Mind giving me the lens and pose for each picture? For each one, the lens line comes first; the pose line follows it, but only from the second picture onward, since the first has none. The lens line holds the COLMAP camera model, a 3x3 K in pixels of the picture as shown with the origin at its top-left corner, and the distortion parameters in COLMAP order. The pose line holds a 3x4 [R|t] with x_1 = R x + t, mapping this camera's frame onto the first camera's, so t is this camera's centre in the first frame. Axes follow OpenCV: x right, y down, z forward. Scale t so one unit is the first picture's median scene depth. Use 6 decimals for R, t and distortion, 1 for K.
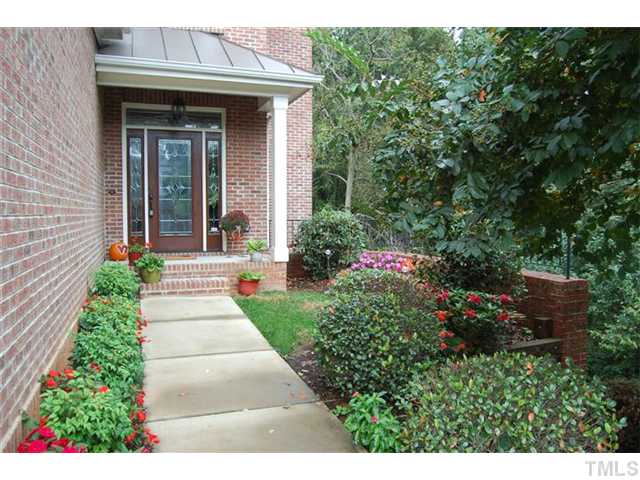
lens RADIAL K [[499.2, 0, 320.6], [0, 499.2, 238.6], [0, 0, 1]] dist [-0.074080, -0.003280]
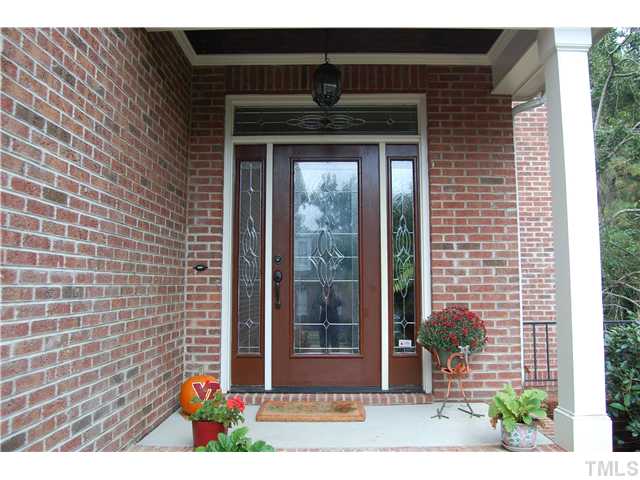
lens RADIAL K [[499.2, 0, 320.8], [0, 499.2, 238.3], [0, 0, 1]] dist [-0.074080, -0.003280]
pose [[0.933289, -0.032940, -0.357612, -0.118264], [-0.017389, 0.990472, -0.136614, -0.052471], [0.358705, 0.133719, 0.923824, 0.529960]]
